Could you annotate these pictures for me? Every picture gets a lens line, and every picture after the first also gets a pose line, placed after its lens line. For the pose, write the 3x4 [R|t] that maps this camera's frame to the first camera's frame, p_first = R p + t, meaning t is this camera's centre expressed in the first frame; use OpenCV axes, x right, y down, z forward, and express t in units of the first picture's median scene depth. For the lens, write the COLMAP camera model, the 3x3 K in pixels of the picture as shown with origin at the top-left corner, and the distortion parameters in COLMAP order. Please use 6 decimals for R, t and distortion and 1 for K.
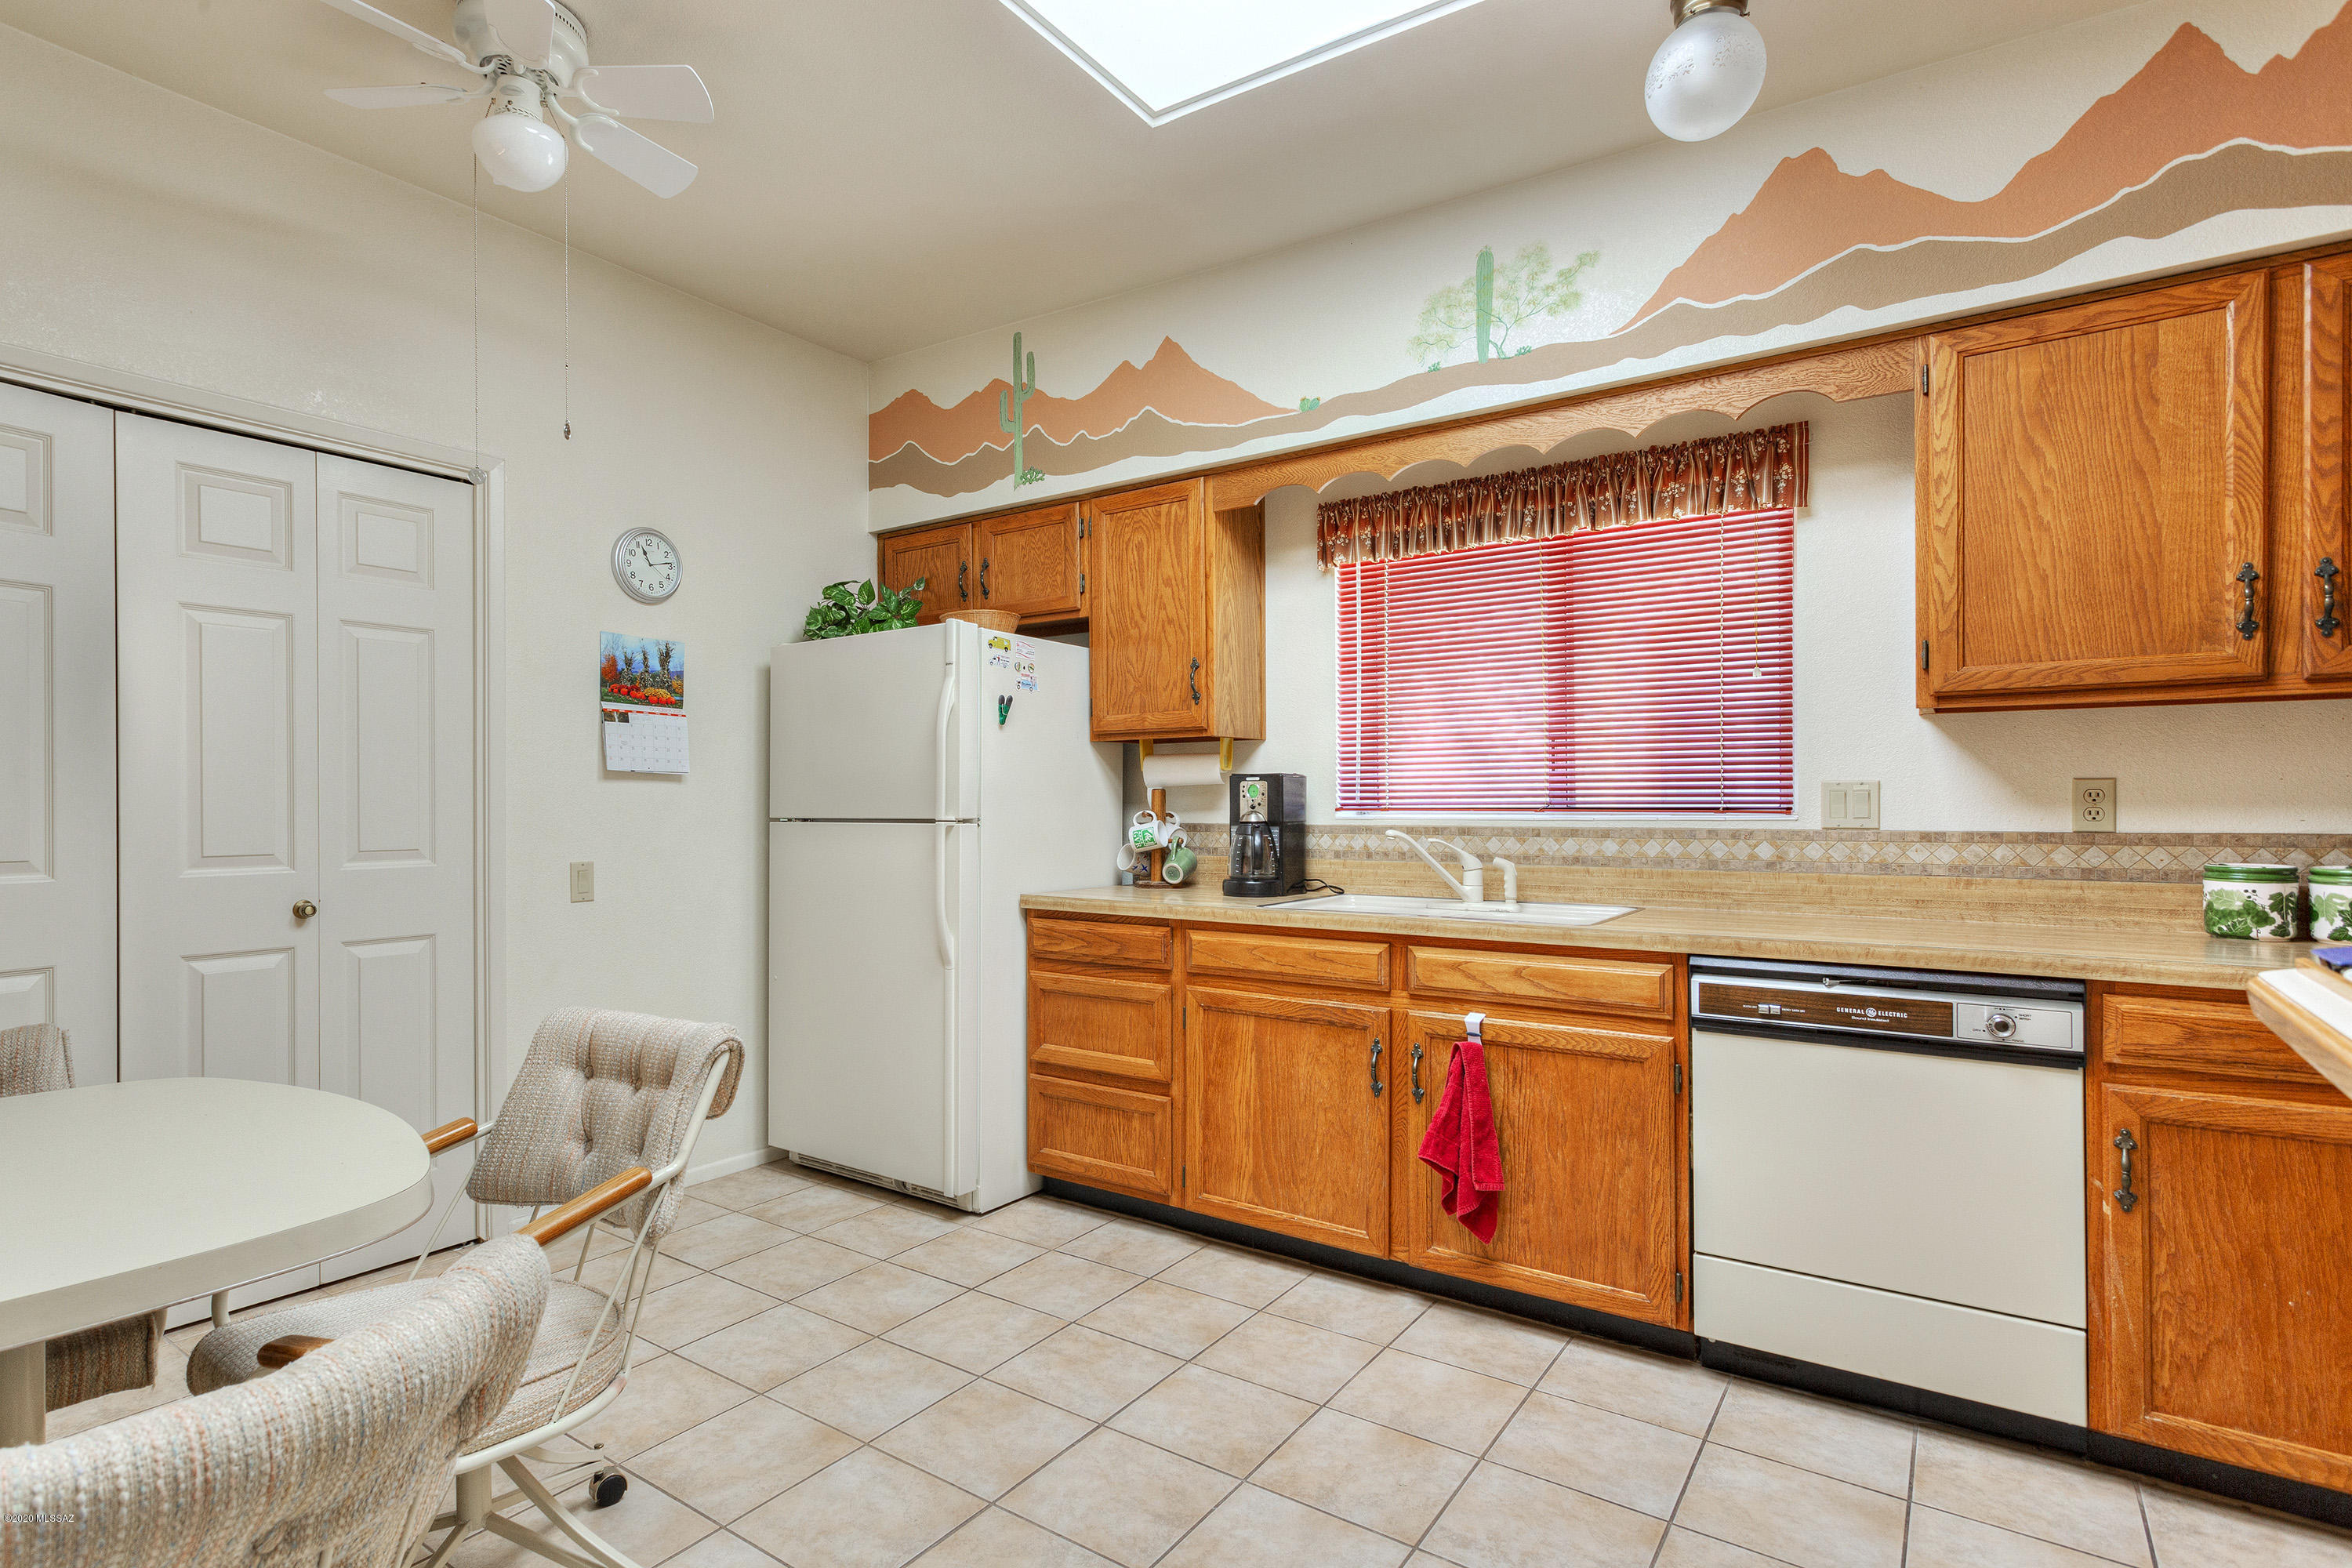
lens RADIAL K [[1168.1, 0, 1118.8], [0, 1168.1, 723.5], [0, 0, 1]] dist [0.000328, 0.002159]
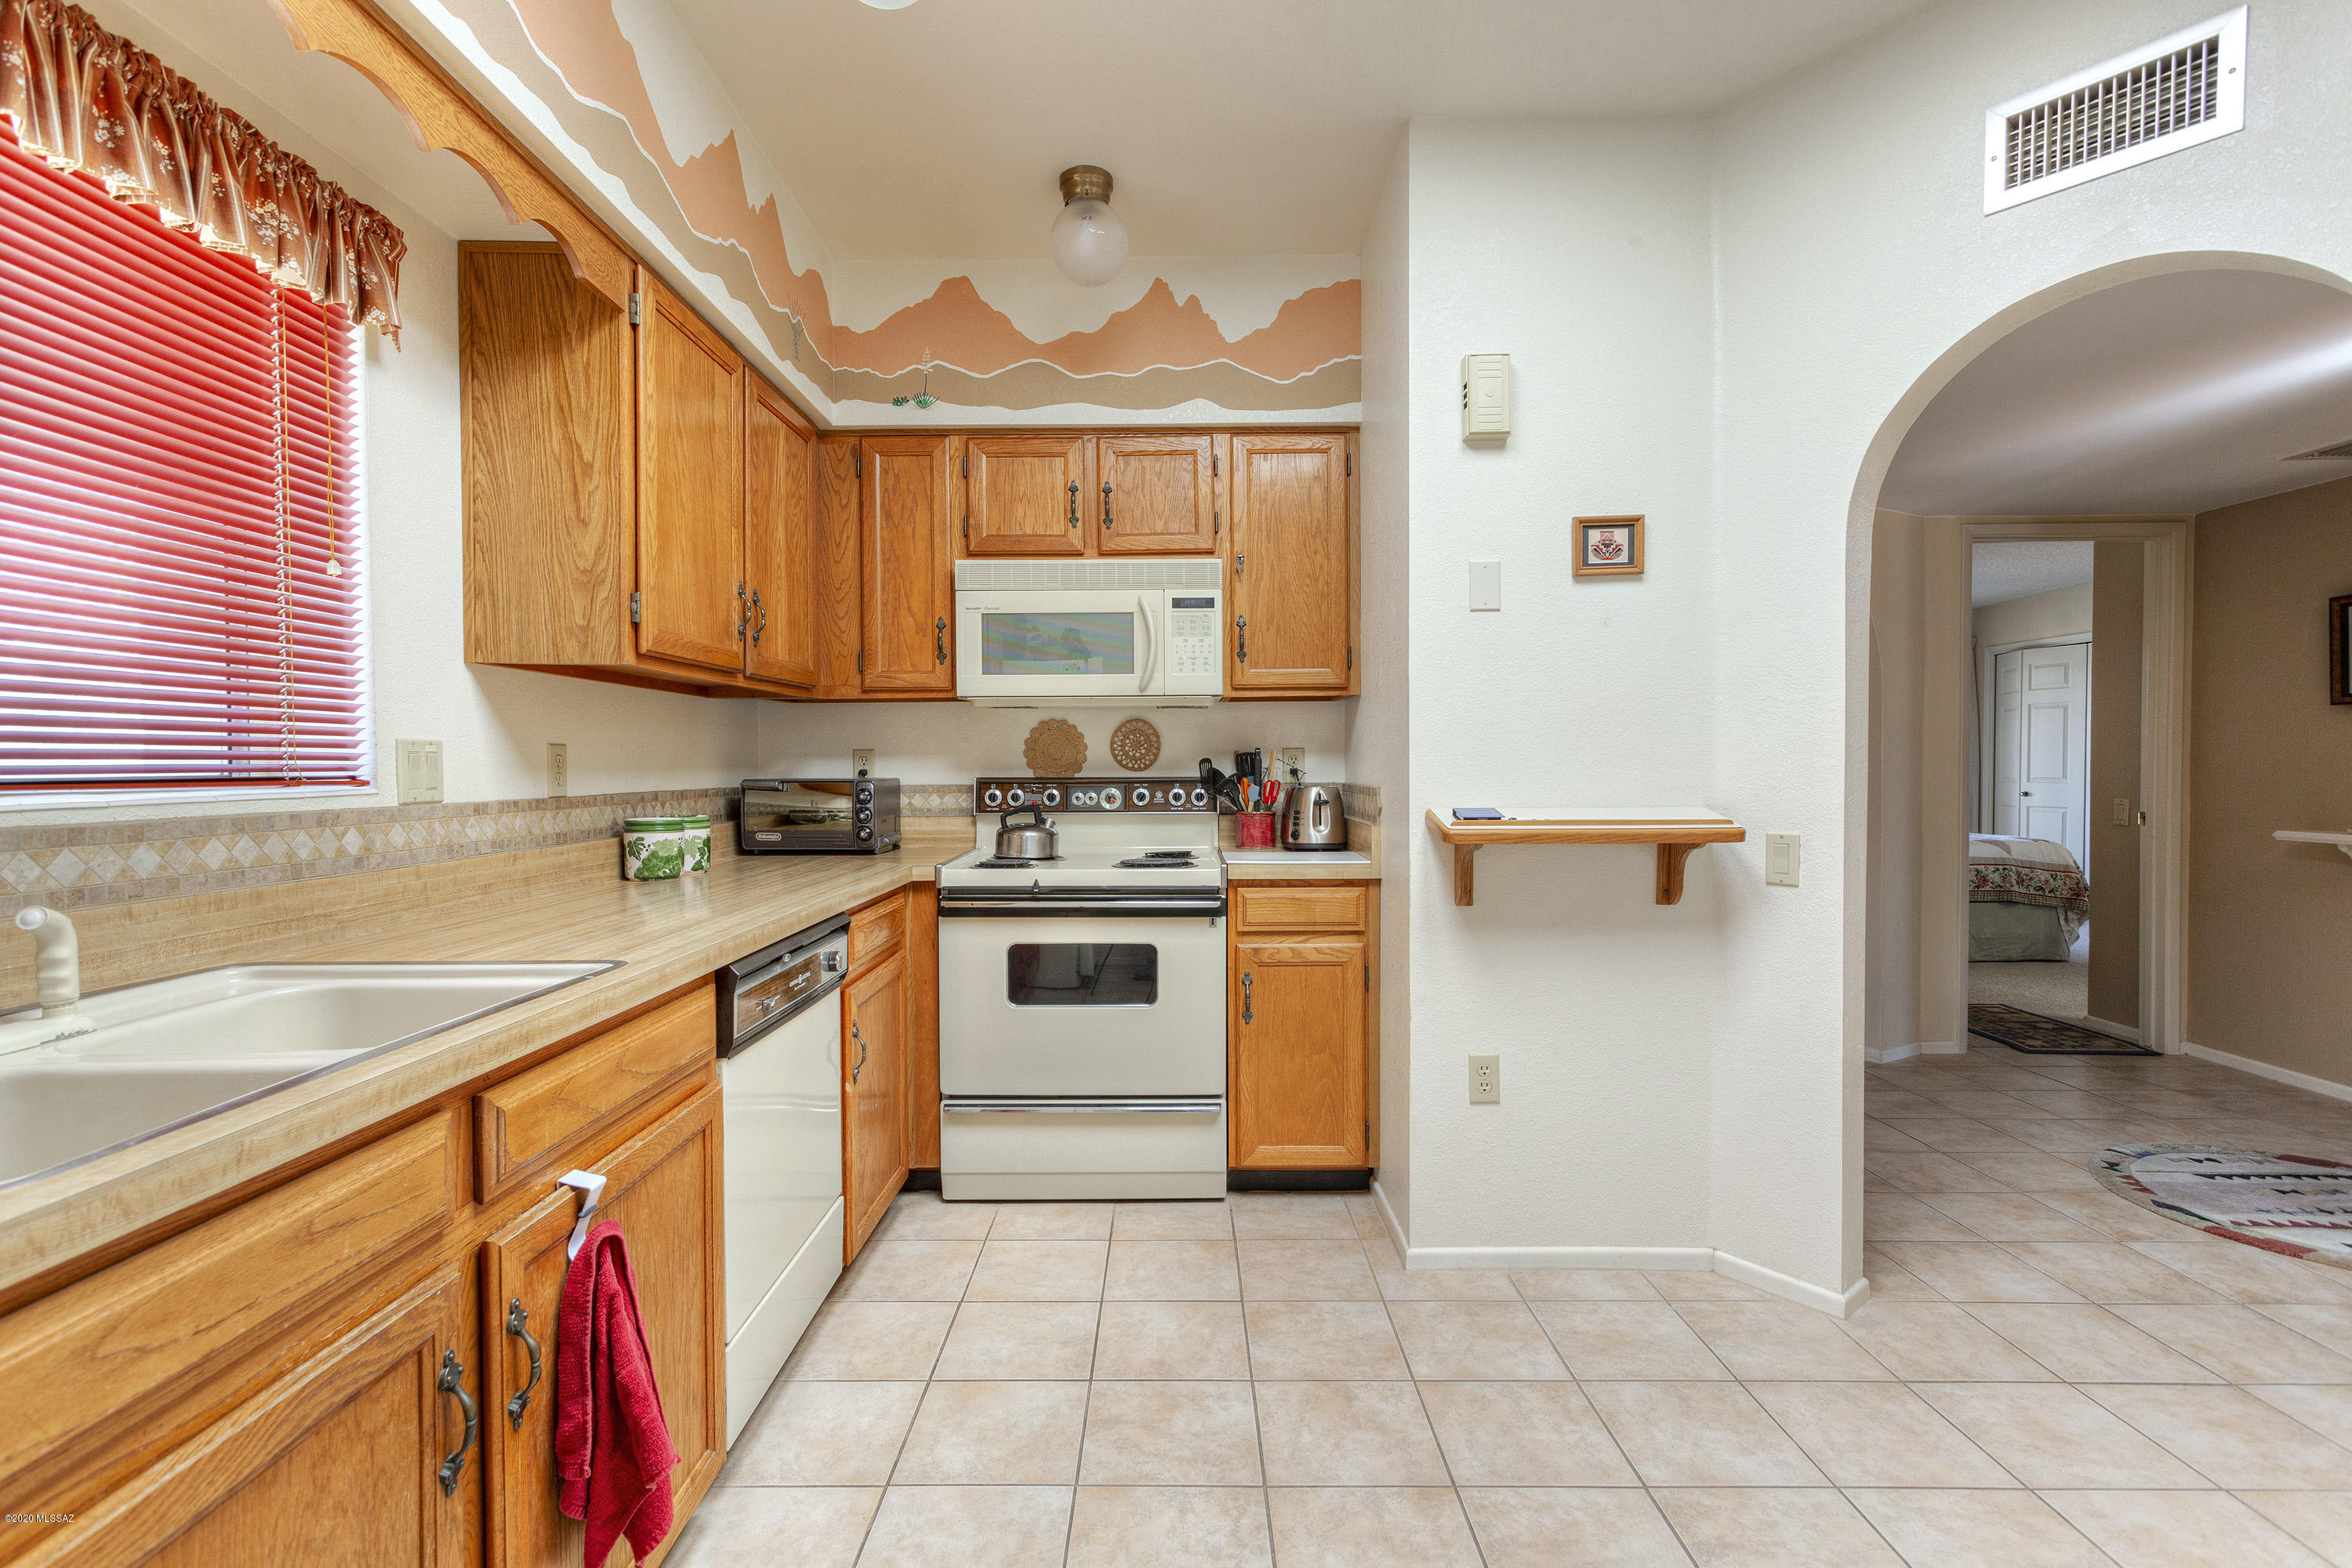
lens RADIAL K [[1123.0, 0, 1178.9], [0, 1123.0, 767.3], [0, 0, 1]] dist [0.003294, 0.002250]
pose [[-0.583652, -0.000386, 0.812004, -0.231074], [-0.052351, 0.997937, -0.037154, 0.064628], [-0.810314, -0.064194, -0.582468, 0.968682]]
